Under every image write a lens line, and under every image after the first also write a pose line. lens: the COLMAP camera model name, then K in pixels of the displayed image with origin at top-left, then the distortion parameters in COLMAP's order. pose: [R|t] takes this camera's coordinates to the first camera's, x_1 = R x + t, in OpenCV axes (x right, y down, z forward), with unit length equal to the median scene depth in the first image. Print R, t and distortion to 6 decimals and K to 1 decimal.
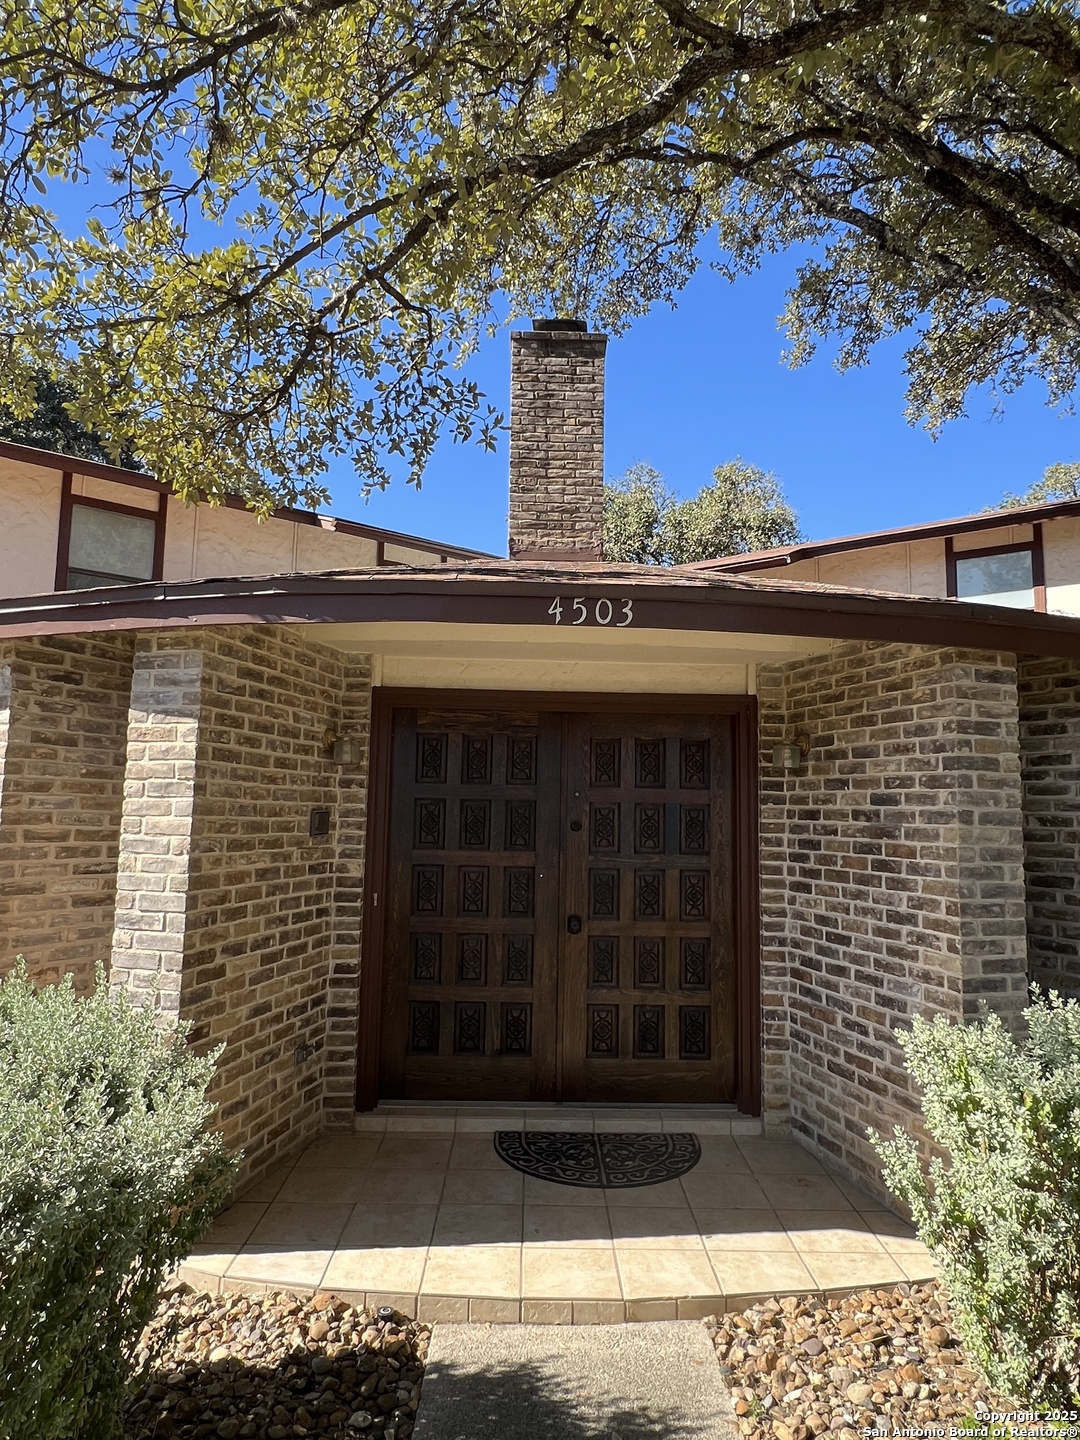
lens RADIAL K [[898.9, 0, 546.9], [0, 898.9, 717.8], [0, 0, 1]] dist [-0.003557, -0.001162]
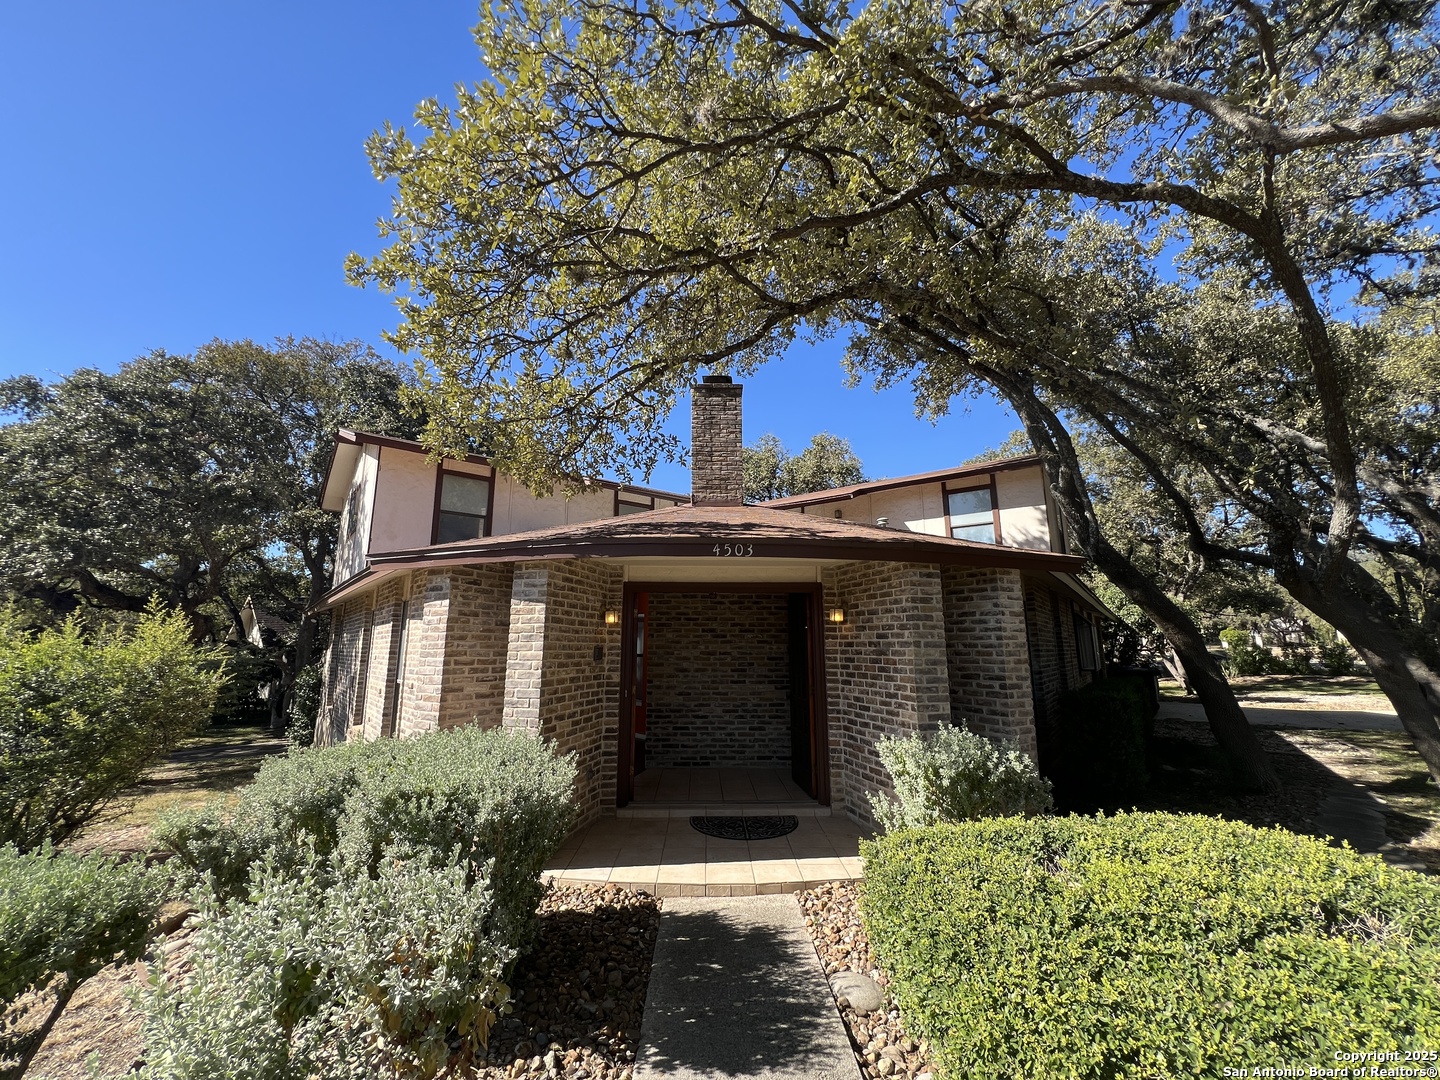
lens RADIAL K [[576.7, 0, 716.4], [0, 576.7, 537.3], [0, 0, 1]] dist [-0.001258, 0.000168]
pose [[0.999818, -0.018651, 0.003975, 0.003515], [0.018915, 0.996420, -0.082394, -0.028739], [-0.002424, 0.082454, 0.996592, -0.292855]]
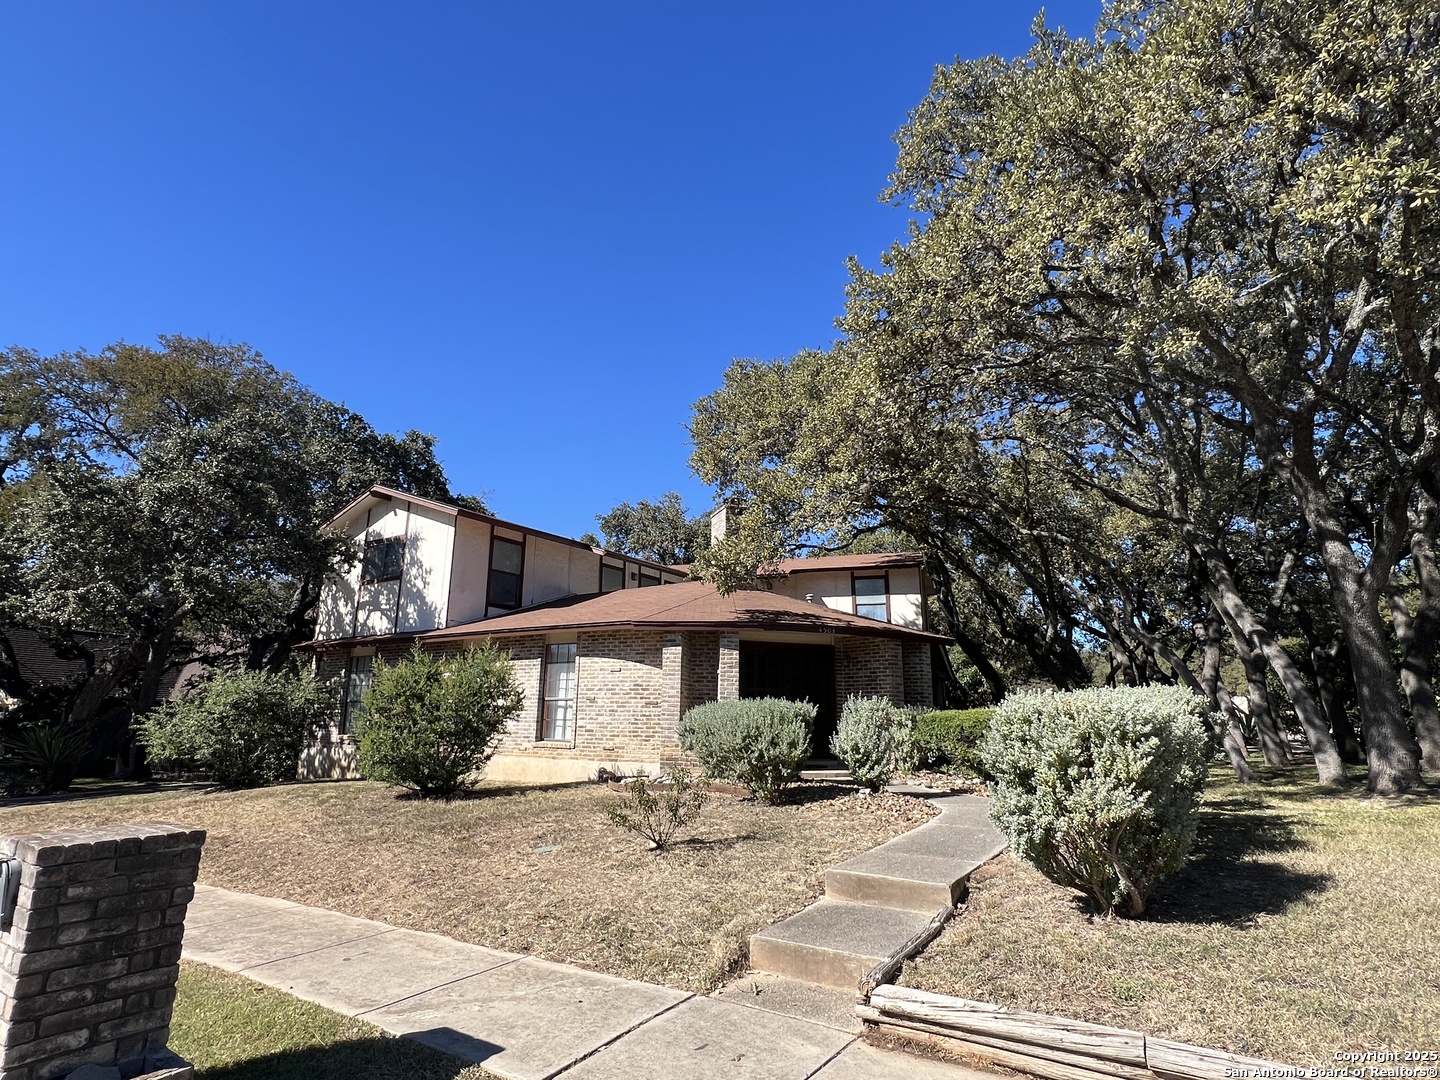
lens RADIAL K [[763.8, 0, 712.2], [0, 763.8, 530.4], [0, 0, 1]] dist [0.002265, -0.000207]
pose [[0.949890, 0.069417, 0.304780, -1.448812], [-0.027936, 0.989981, -0.138412, -0.051881], [-0.311334, 0.122961, 0.942312, -2.182631]]
